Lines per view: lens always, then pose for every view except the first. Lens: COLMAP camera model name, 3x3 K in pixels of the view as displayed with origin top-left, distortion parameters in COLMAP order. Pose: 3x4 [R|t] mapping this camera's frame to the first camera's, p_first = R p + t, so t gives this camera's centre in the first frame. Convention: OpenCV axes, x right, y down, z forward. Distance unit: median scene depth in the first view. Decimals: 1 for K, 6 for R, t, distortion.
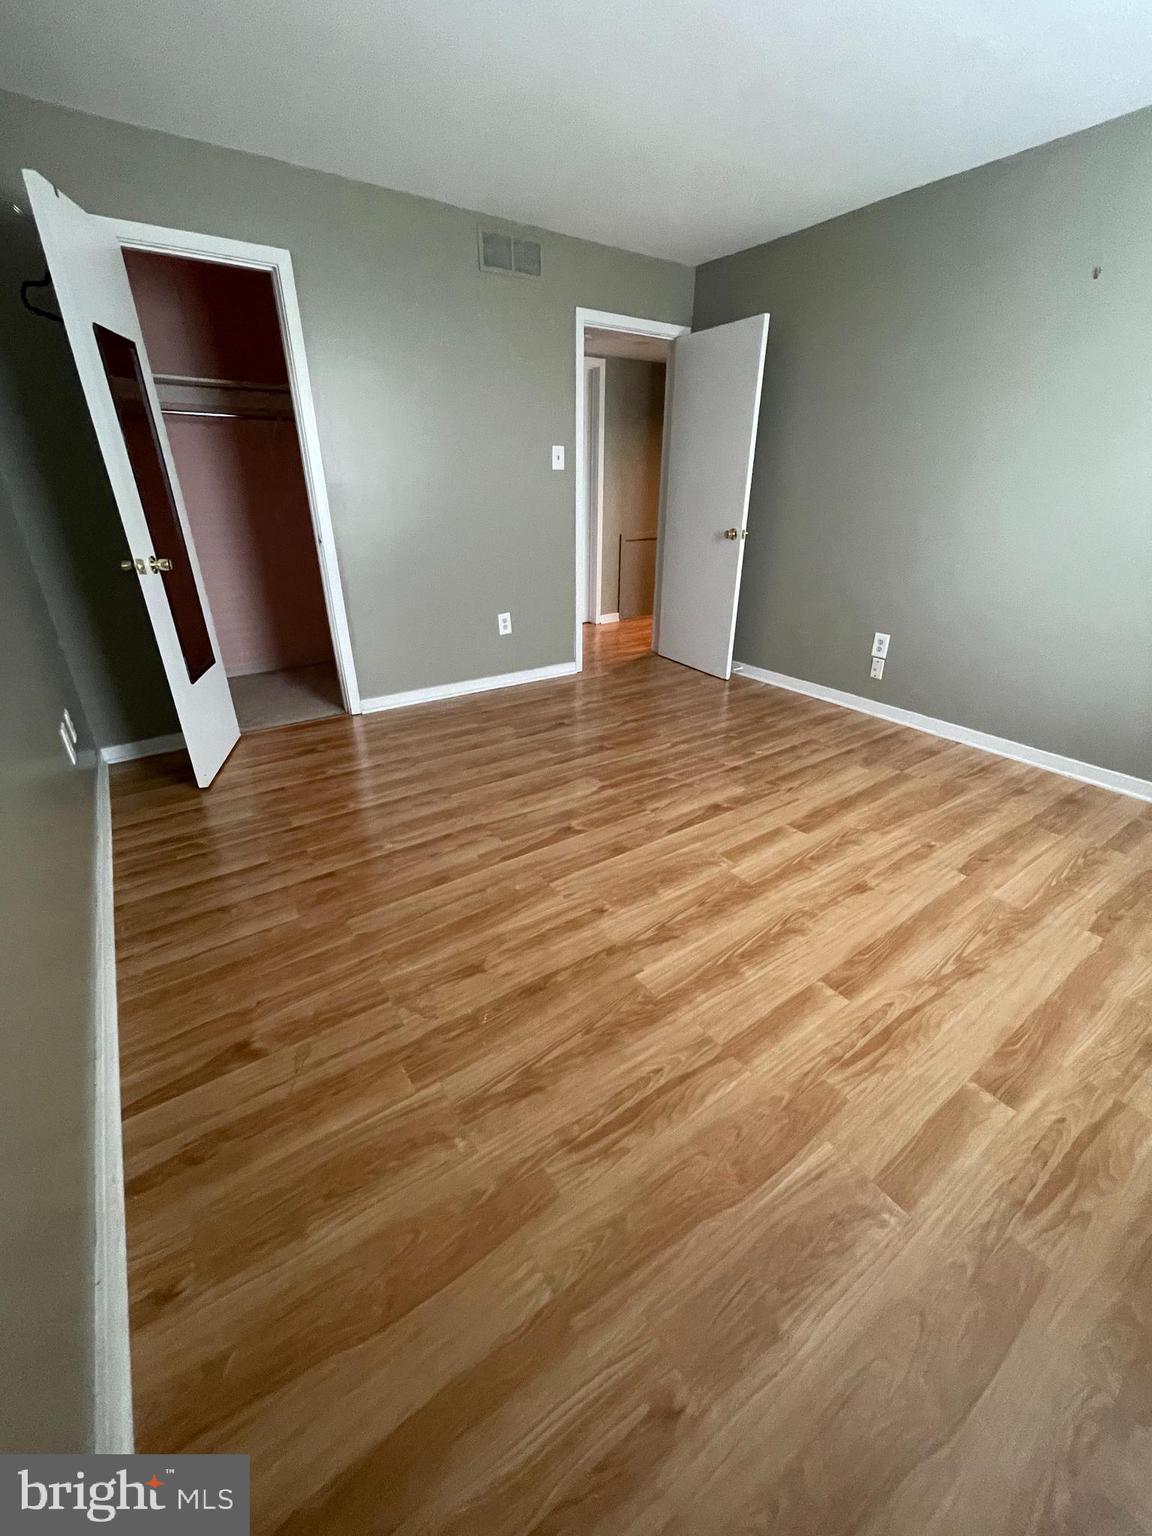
lens RADIAL K [[617.5, 0, 579.3], [0, 617.5, 764.0], [0, 0, 1]] dist [-0.002788, -0.000437]
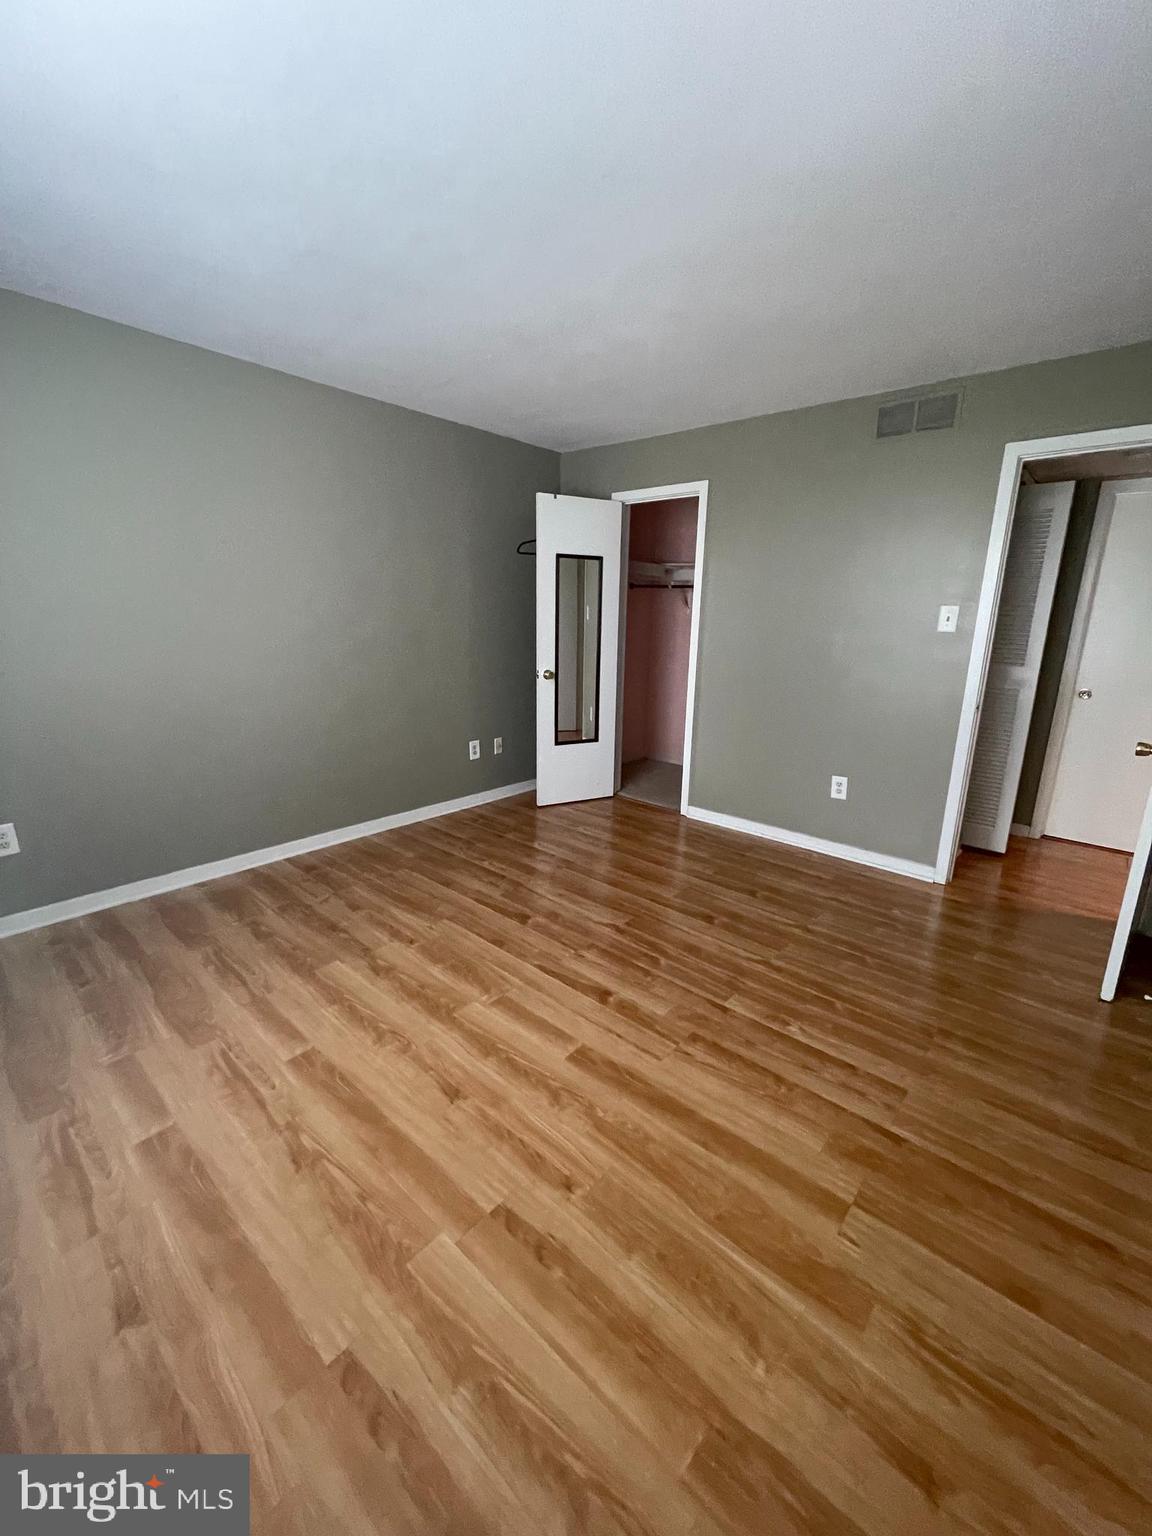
lens RADIAL K [[617.5, 0, 579.3], [0, 617.5, 764.0], [0, 0, 1]] dist [-0.002788, -0.000437]
pose [[0.235562, 0.233580, -0.943372, 1.104366], [-0.424144, 0.898076, 0.116455, -0.354140], [0.874421, 0.372693, 0.310624, 0.659460]]
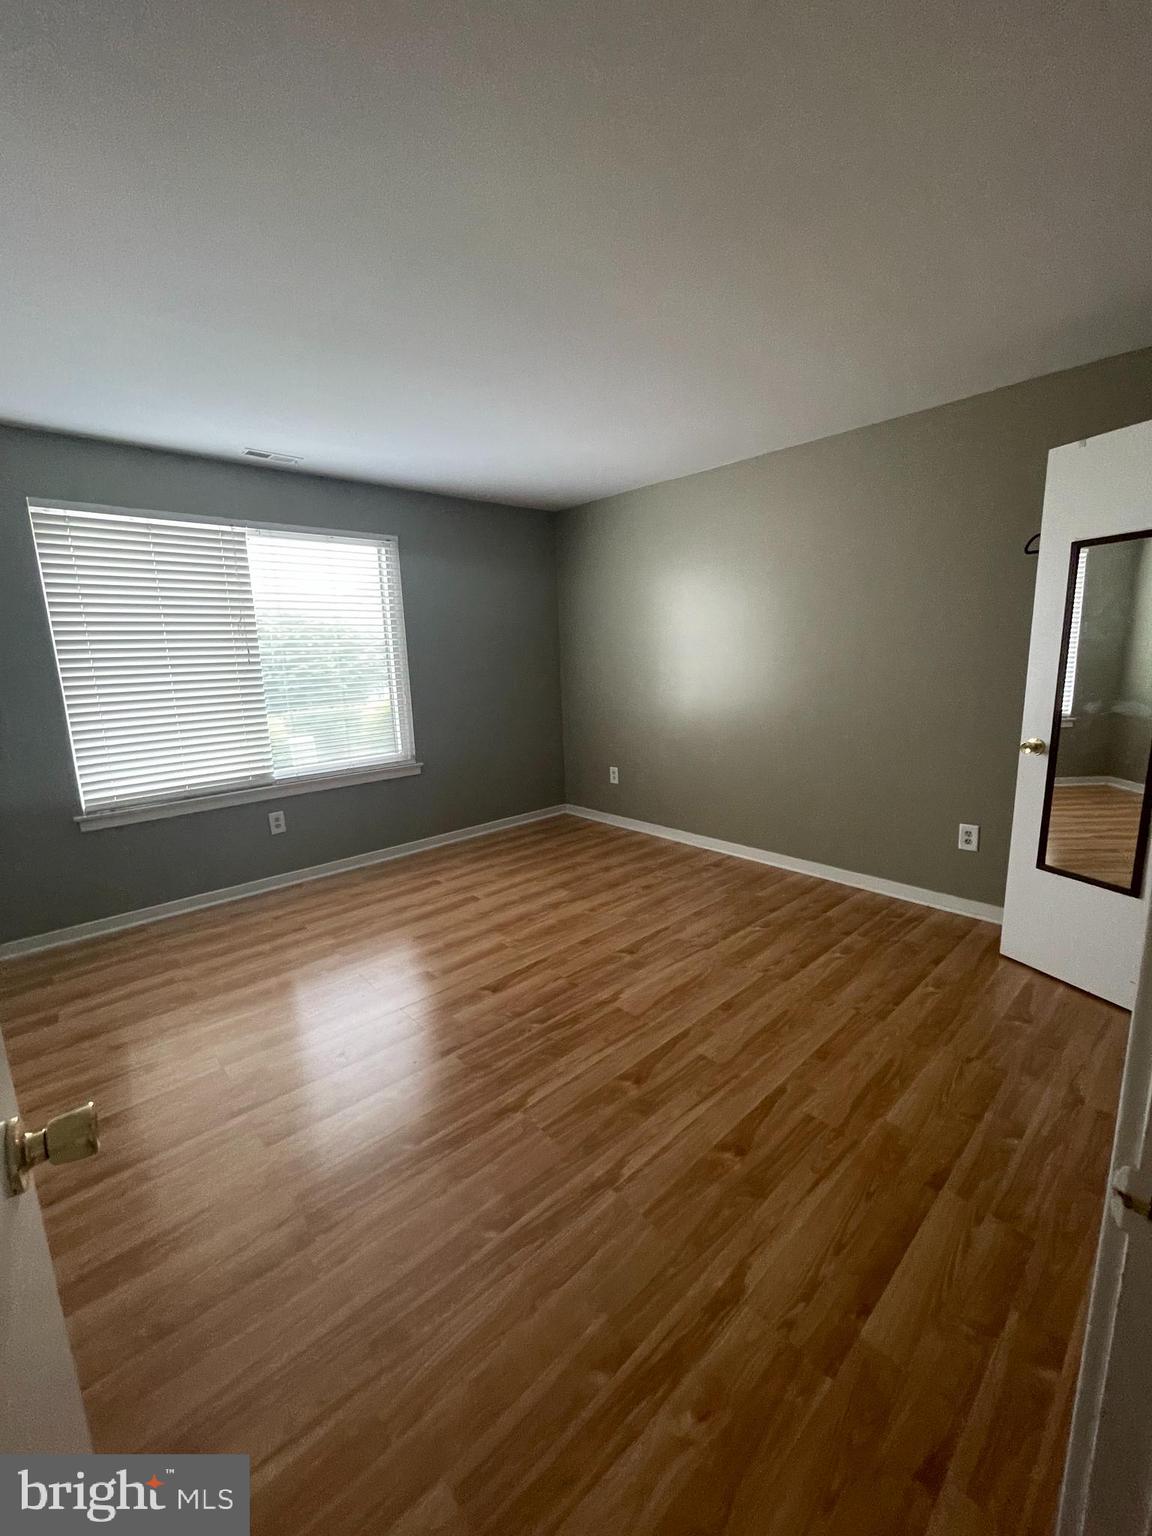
lens RADIAL K [[617.5, 0, 579.3], [0, 617.5, 764.0], [0, 0, 1]] dist [-0.002788, -0.000437]
pose [[-0.991392, 0.050380, -0.120850, 0.219054], [-0.028398, 0.818294, 0.574097, -0.921337], [0.127814, 0.572587, -0.809819, 1.851985]]
